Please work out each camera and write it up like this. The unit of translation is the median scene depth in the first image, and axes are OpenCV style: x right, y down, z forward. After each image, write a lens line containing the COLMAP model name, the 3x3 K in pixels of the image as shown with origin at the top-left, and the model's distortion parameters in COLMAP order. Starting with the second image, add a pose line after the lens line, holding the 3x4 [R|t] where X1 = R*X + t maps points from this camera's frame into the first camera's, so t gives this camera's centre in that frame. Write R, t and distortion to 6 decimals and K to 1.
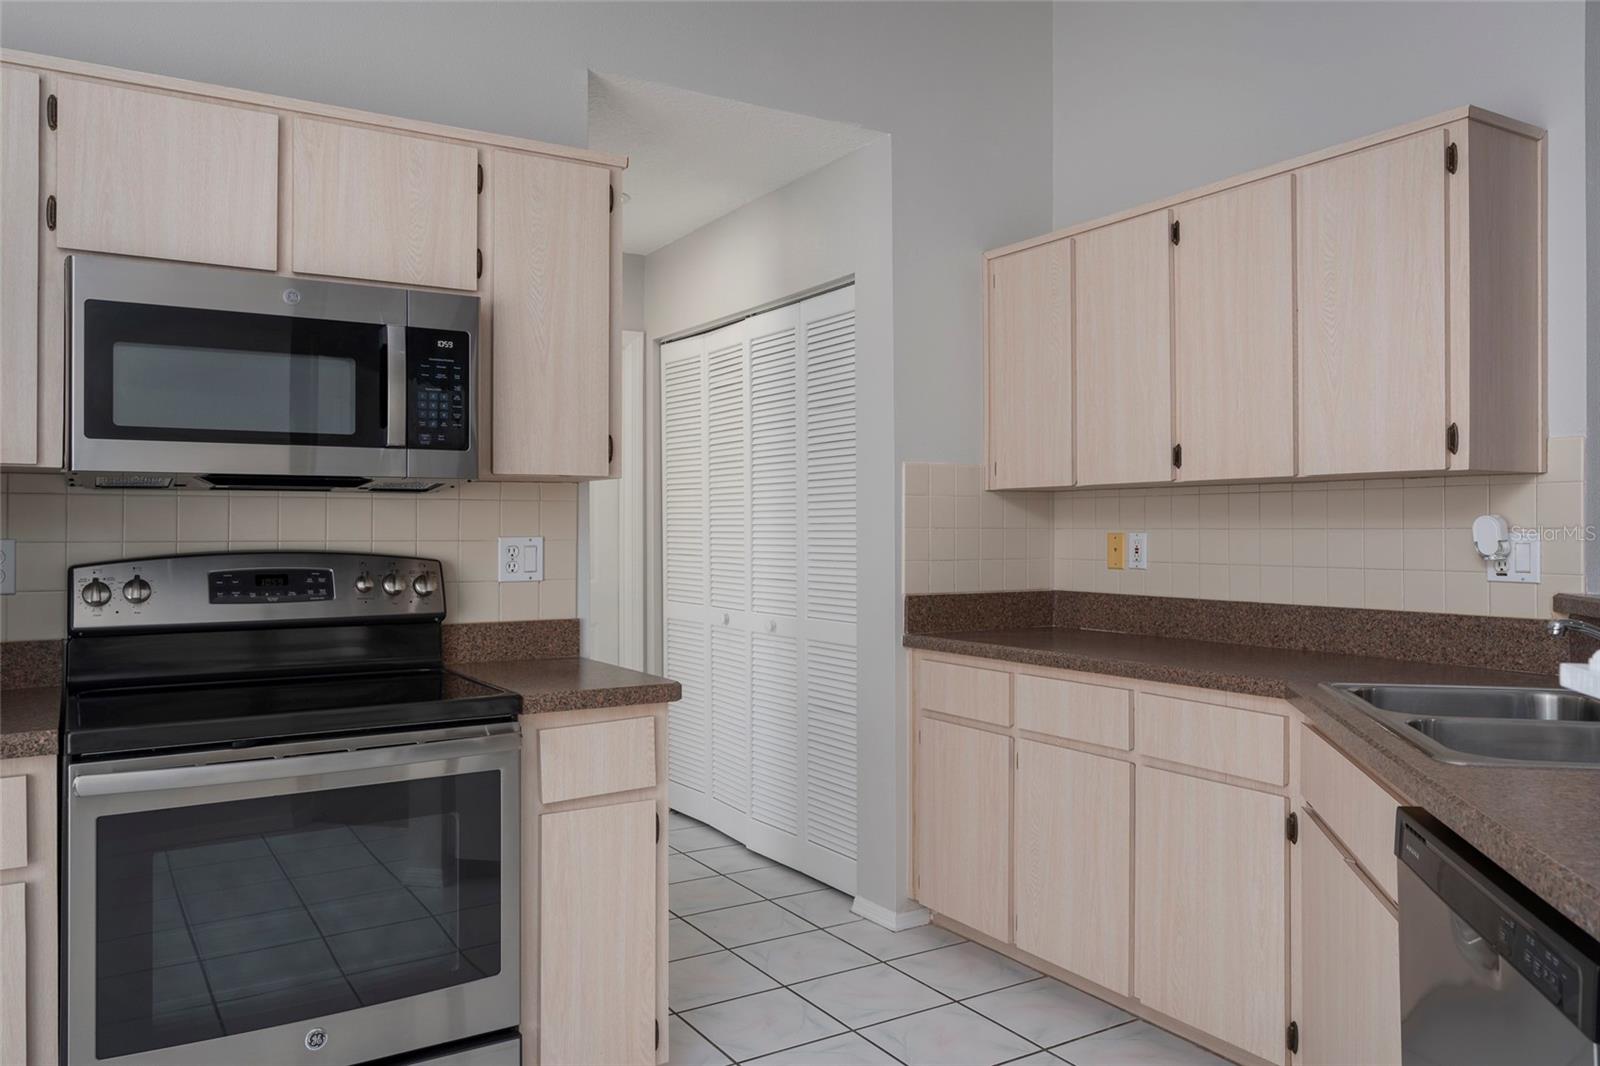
lens RADIAL K [[1159.3, 0, 793.6], [0, 1159.3, 521.8], [0, 0, 1]] dist [0.010088, 0.005837]
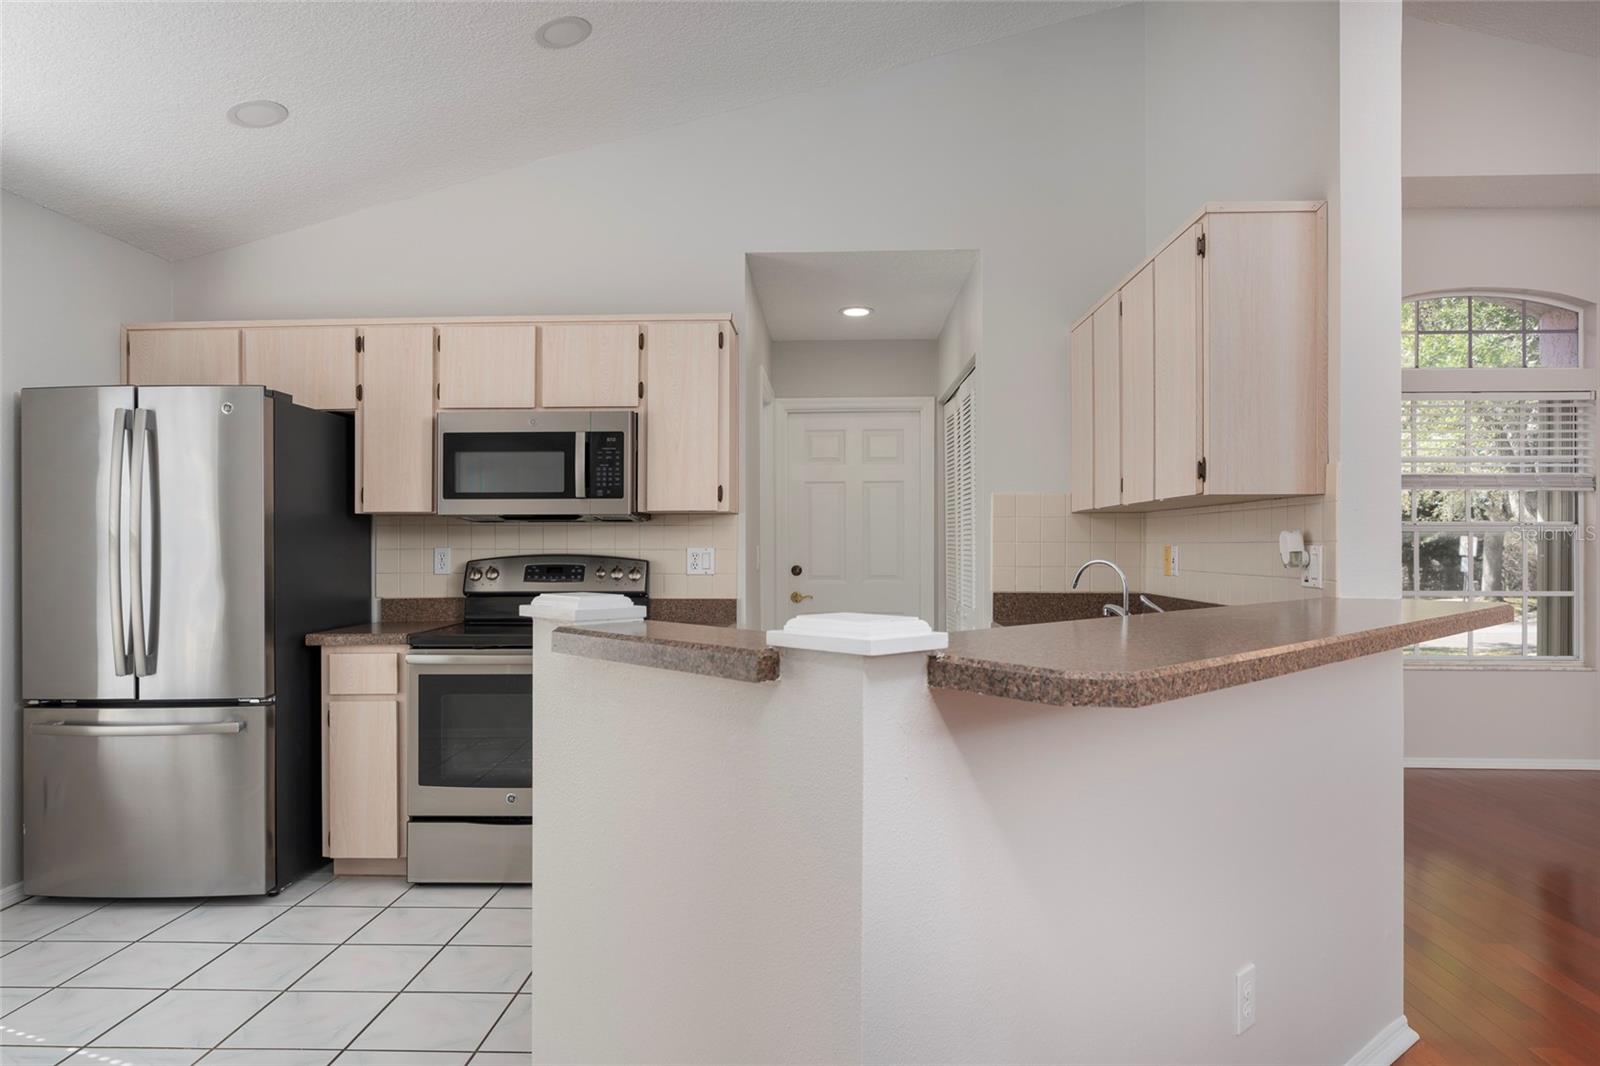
lens RADIAL K [[1011.5, 0, 798.4], [0, 1011.5, 545.4], [0, 0, 1]] dist [0.005835, 0.005512]
pose [[0.833305, 0.001197, -0.552813, 0.756758], [0.003749, 0.999962, 0.007816, -0.000742], [0.552801, -0.008585, 0.833269, -0.133379]]
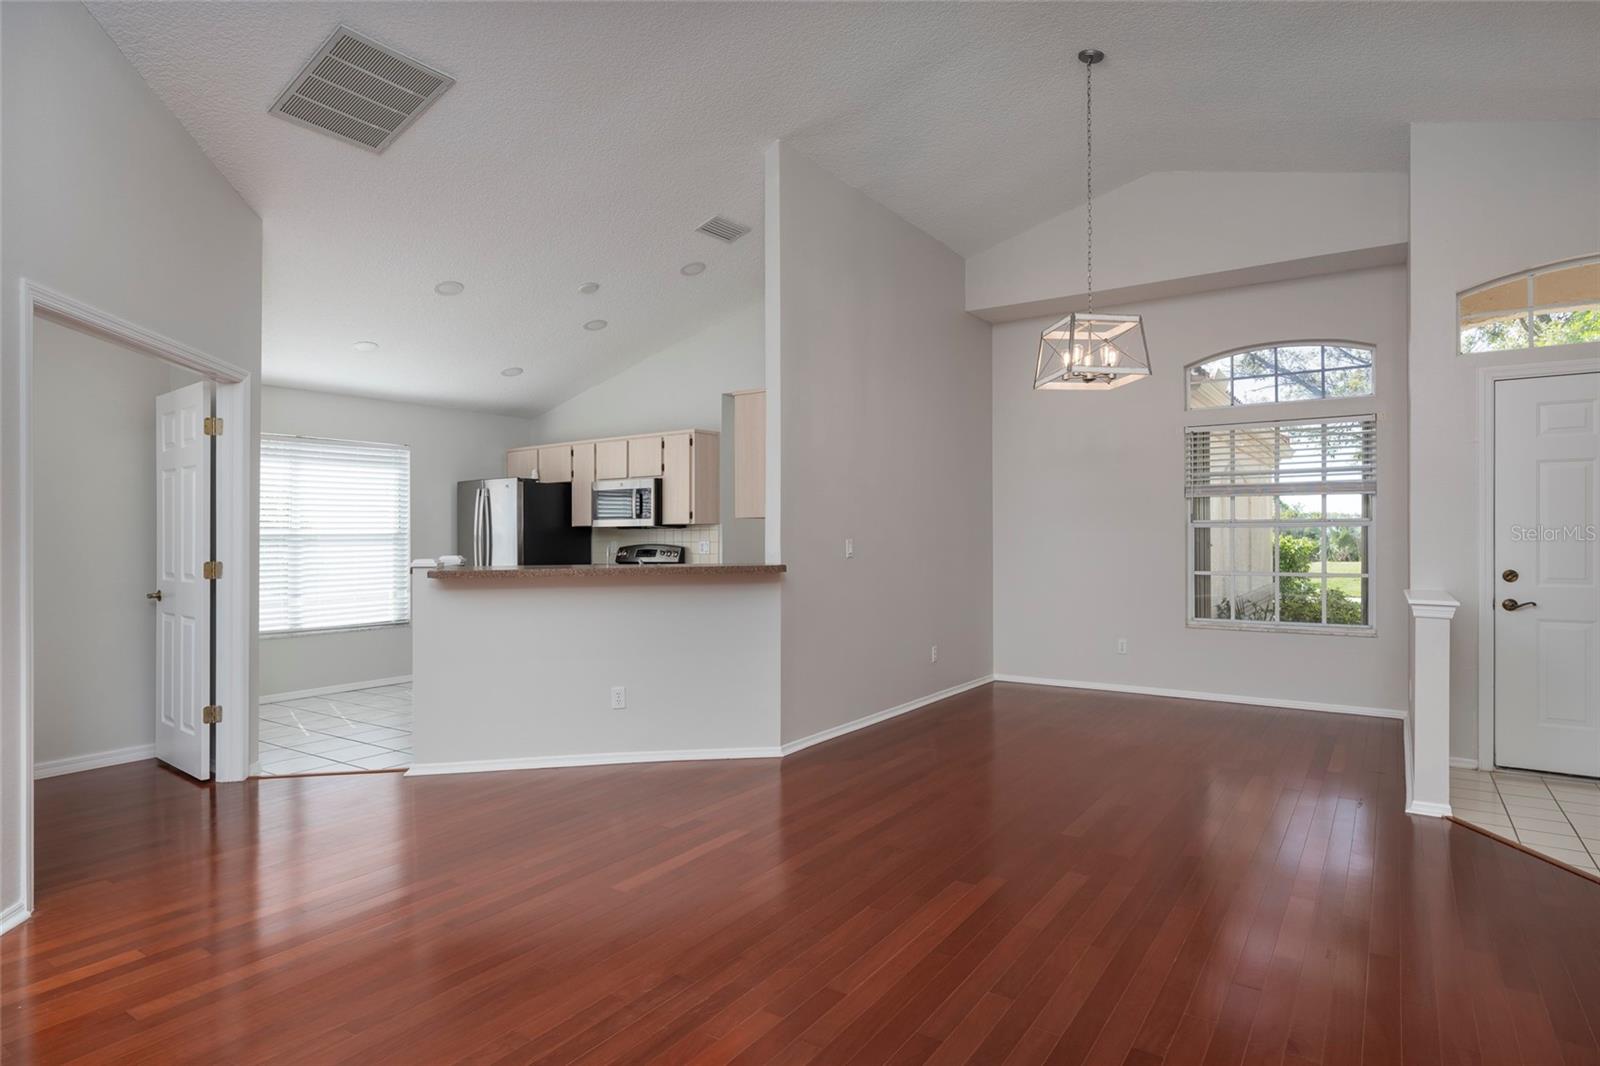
lens RADIAL K [[868.3, 0, 814.4], [0, 868.3, 537.7], [0, 0, 1]] dist [0.000780, 0.001029]
pose [[0.414345, -0.001467, -0.910119, 2.432878], [0.012342, 0.999916, 0.004007, -0.003098], [0.910036, -0.012893, 0.414328, 0.287085]]
